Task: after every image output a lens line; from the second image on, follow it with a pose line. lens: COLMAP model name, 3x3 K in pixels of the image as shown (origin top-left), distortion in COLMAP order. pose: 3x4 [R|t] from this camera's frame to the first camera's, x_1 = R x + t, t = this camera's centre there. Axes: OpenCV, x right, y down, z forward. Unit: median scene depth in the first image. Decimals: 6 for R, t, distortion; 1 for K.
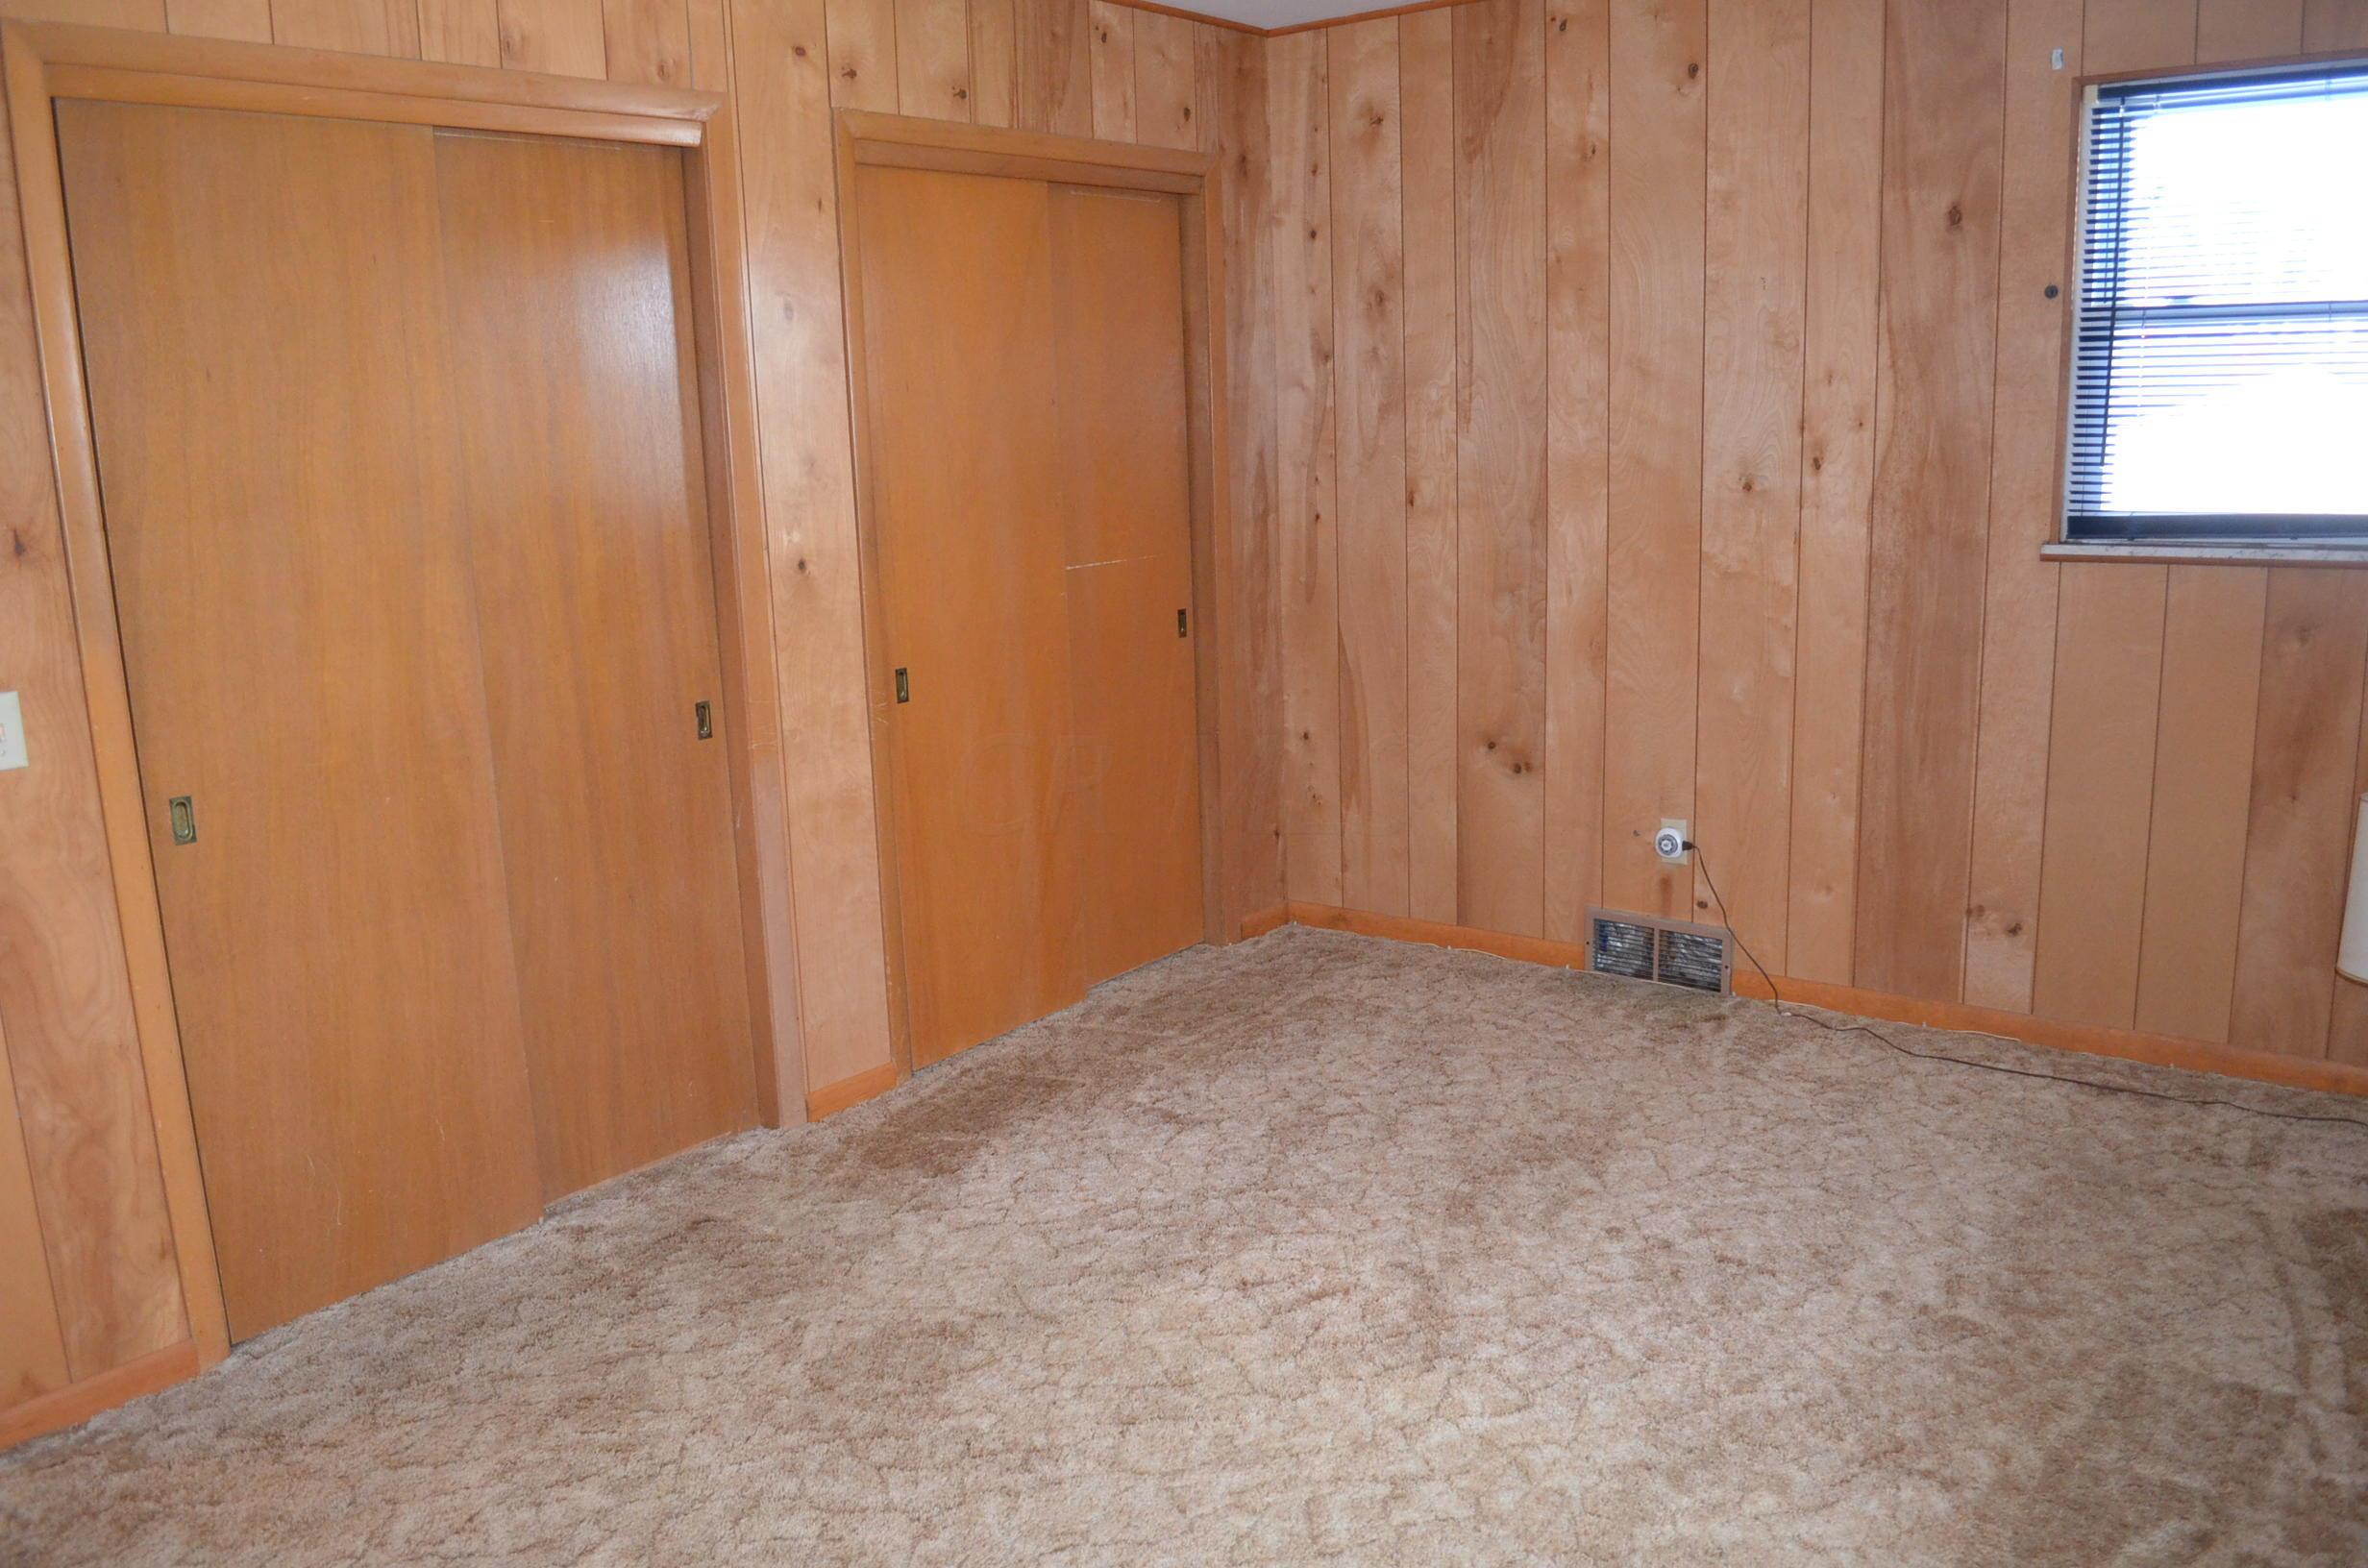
lens RADIAL K [[1849.0, 0, 1186.5], [0, 1849.0, 785.1], [0, 0, 1]] dist [-0.080786, 0.009476]
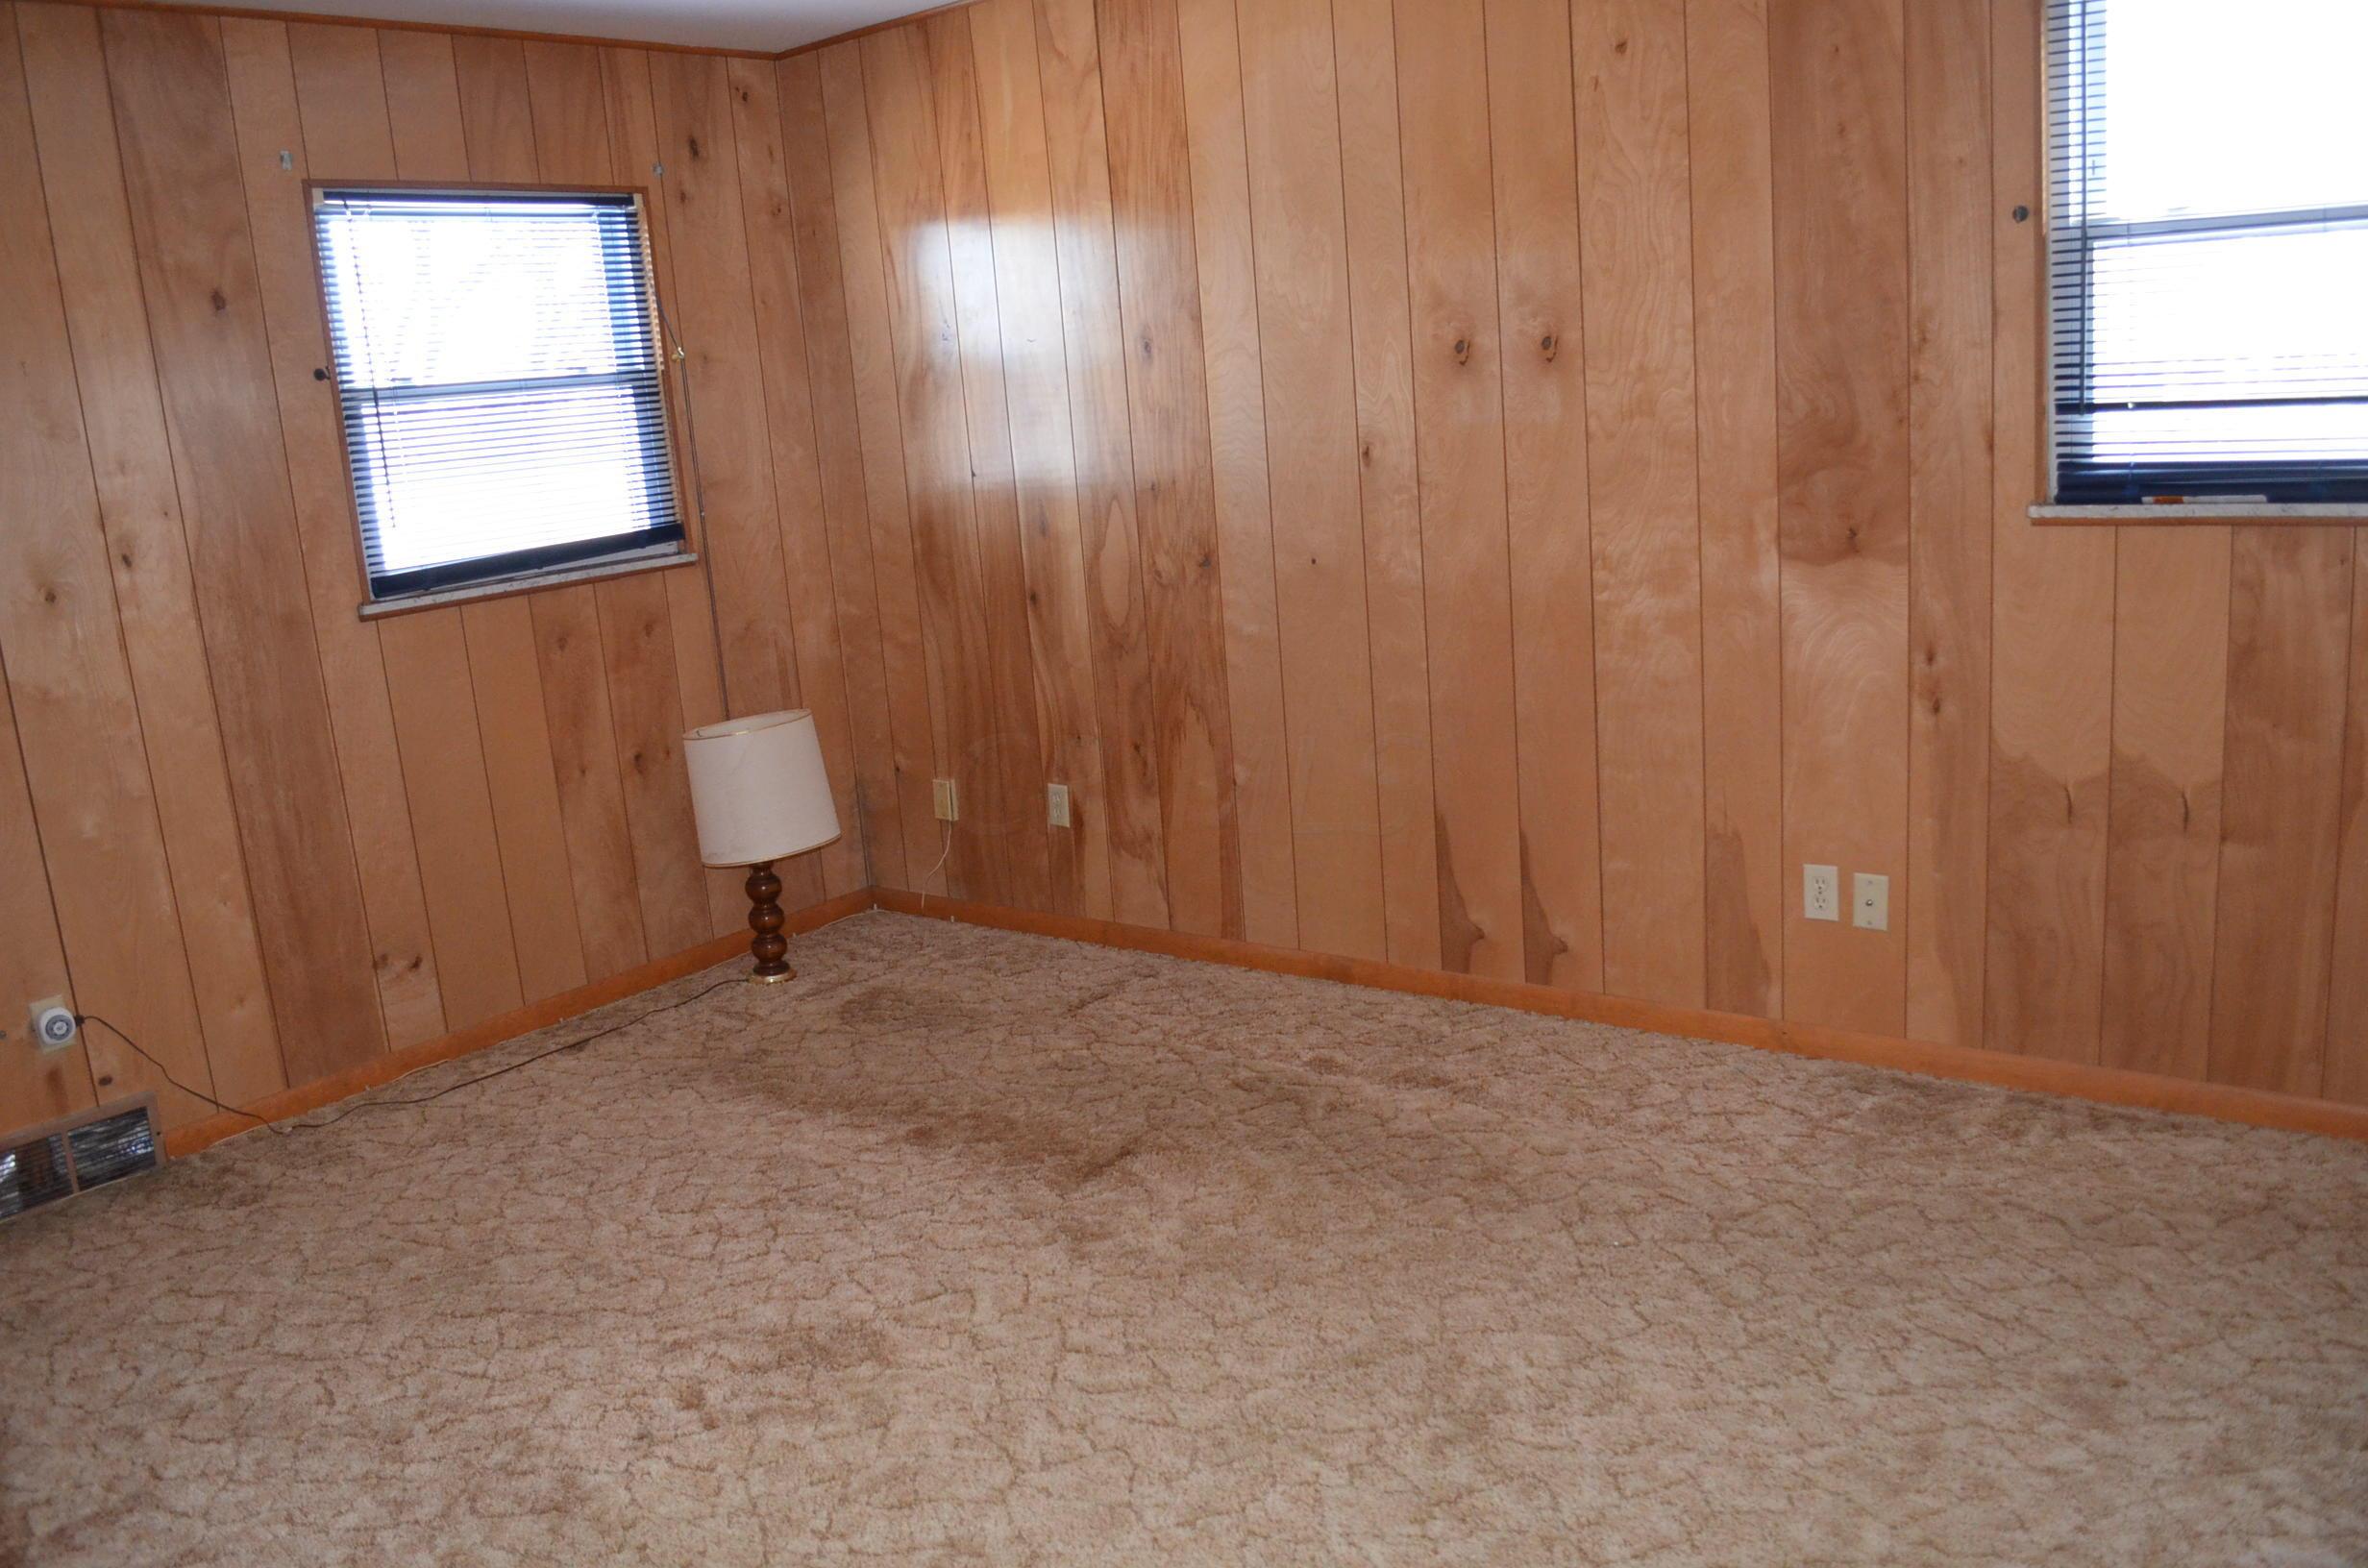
lens RADIAL K [[1849.0, 0, 1188.8], [0, 1849.0, 787.3], [0, 0, 1]] dist [-0.080786, 0.009476]
pose [[0.008809, -0.176306, 0.984296, -0.623483], [0.280363, 0.945289, 0.166810, -0.075705], [-0.959854, 0.274491, 0.057757, 0.510511]]
